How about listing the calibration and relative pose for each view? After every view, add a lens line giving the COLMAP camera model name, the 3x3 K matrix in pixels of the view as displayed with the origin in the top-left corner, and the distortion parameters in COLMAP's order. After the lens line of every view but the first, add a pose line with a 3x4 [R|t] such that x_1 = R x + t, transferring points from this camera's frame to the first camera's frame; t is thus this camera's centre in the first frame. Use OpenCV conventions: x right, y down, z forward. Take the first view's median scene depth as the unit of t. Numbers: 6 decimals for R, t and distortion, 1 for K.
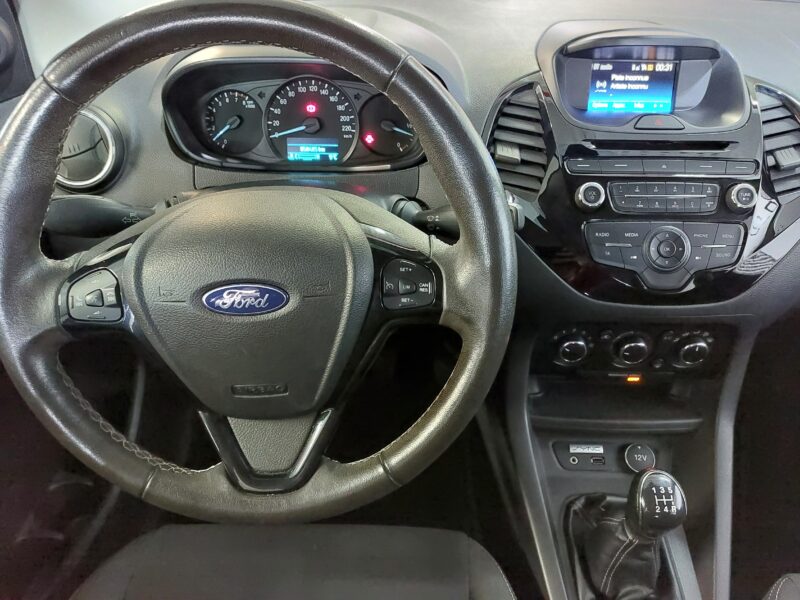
lens RADIAL K [[591.7, 0, 398.9], [0, 591.7, 312.5], [0, 0, 1]] dist [0.055044, -0.079700]
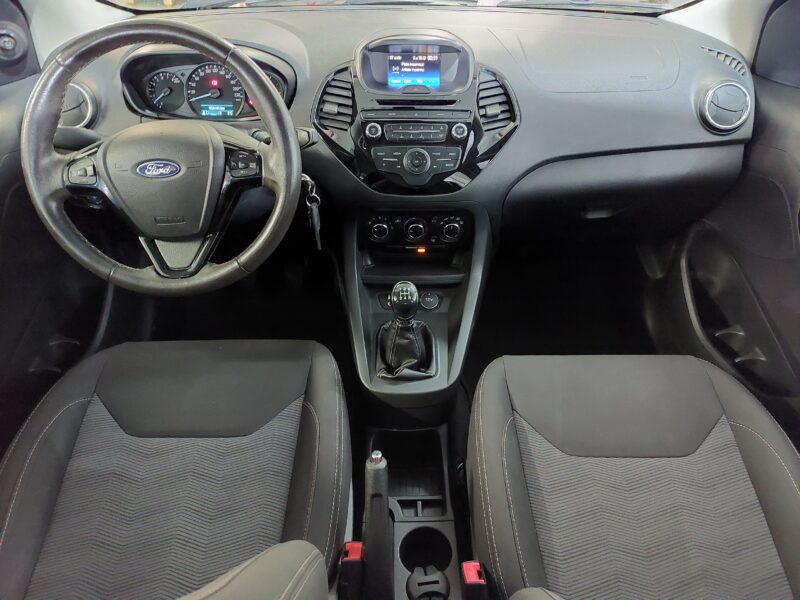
lens RADIAL K [[574.2, 0, 400.0], [0, 574.2, 300.0], [0, 0, 1]] dist [0.058437, -0.080574]
pose [[0.999068, -0.019029, 0.038755, 0.299590], [0.019362, 0.999778, -0.008251, 0.286208], [-0.038589, 0.008993, 0.999215, -0.624260]]
